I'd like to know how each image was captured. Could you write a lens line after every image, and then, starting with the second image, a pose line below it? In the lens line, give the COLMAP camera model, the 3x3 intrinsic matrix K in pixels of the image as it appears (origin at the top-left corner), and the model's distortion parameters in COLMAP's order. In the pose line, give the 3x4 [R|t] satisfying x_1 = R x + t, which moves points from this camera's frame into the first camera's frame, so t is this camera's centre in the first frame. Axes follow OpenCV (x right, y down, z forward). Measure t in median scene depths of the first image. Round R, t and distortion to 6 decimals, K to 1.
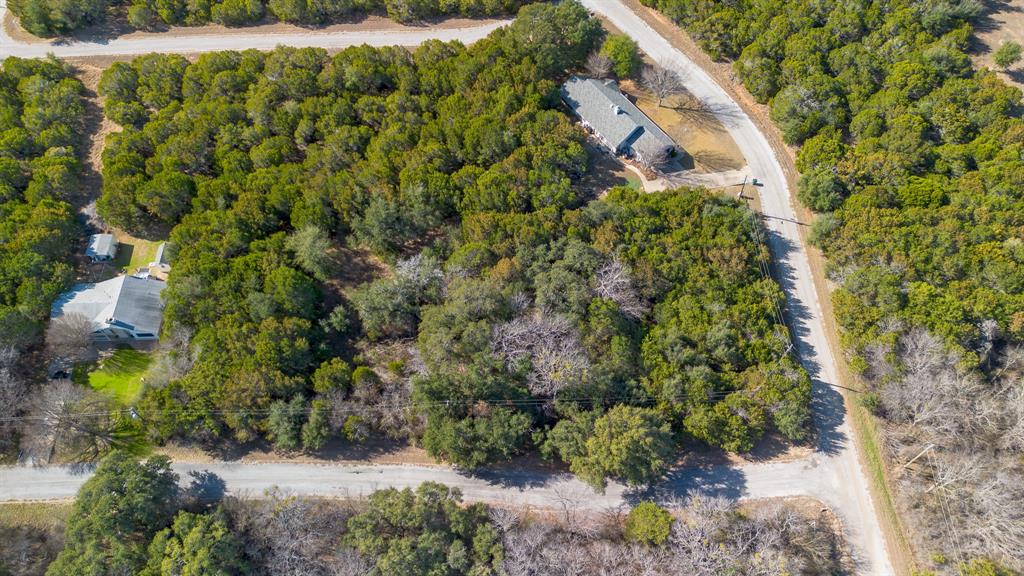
lens RADIAL K [[716.7, 0, 512.0], [0, 716.7, 288.0], [0, 0, 1]] dist [0.044530, -0.001150]
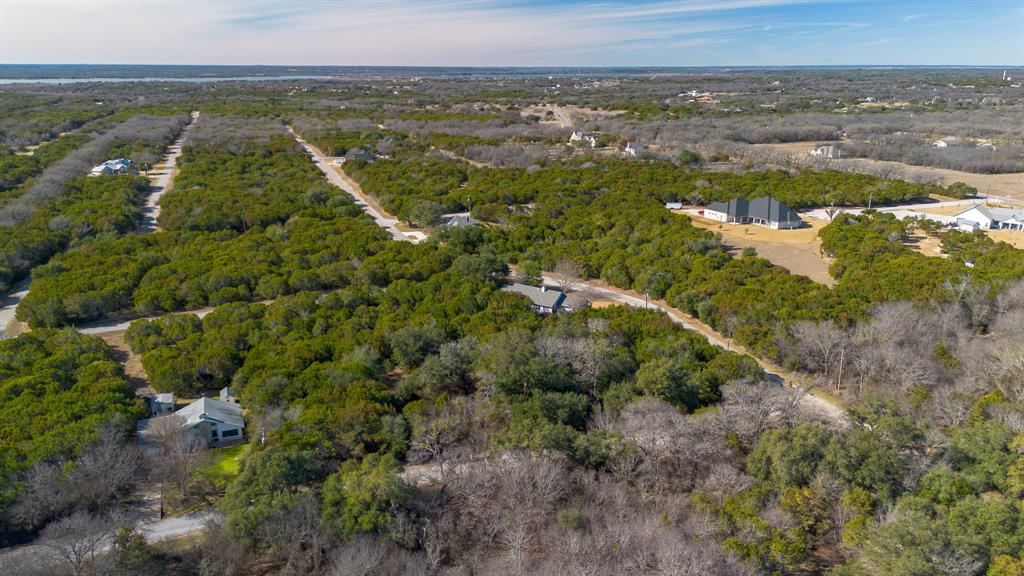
lens RADIAL K [[725.9, 0, 512.0], [0, 725.9, 288.0], [0, 0, 1]] dist [0.087610, -0.097761]
pose [[0.936358, -0.092861, 0.338542, -0.443401], [0.294452, 0.732831, -0.613398, 0.681721], [-0.191133, 0.674044, 0.713535, -0.023036]]
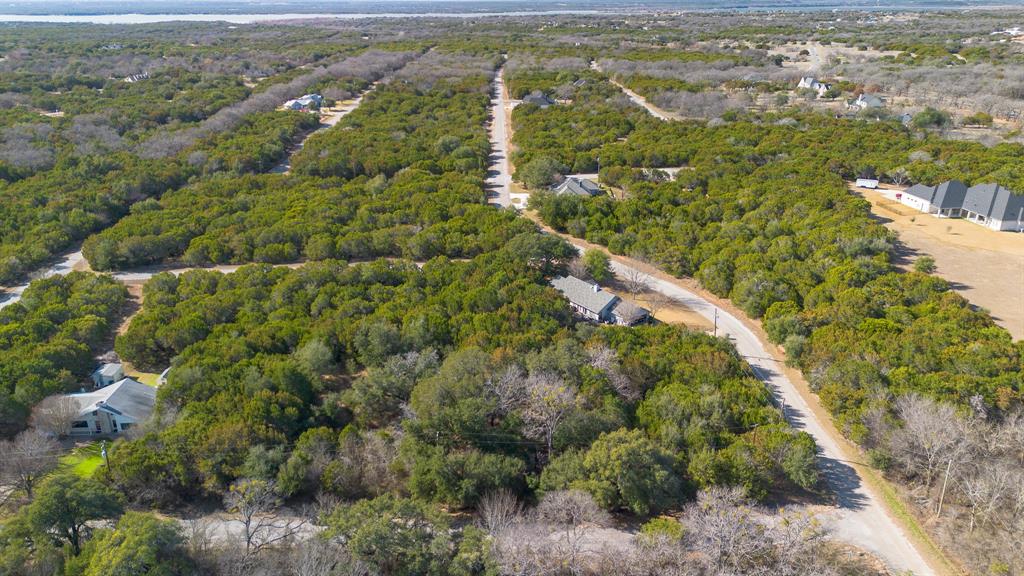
lens RADIAL K [[725.9, 0, 512.0], [0, 725.9, 288.0], [0, 0, 1]] dist [0.087610, -0.097761]
pose [[0.999929, 0.003538, 0.011396, -0.001916], [0.004034, 0.798612, -0.601833, 0.494580], [-0.011230, 0.601836, 0.798541, 0.083846]]
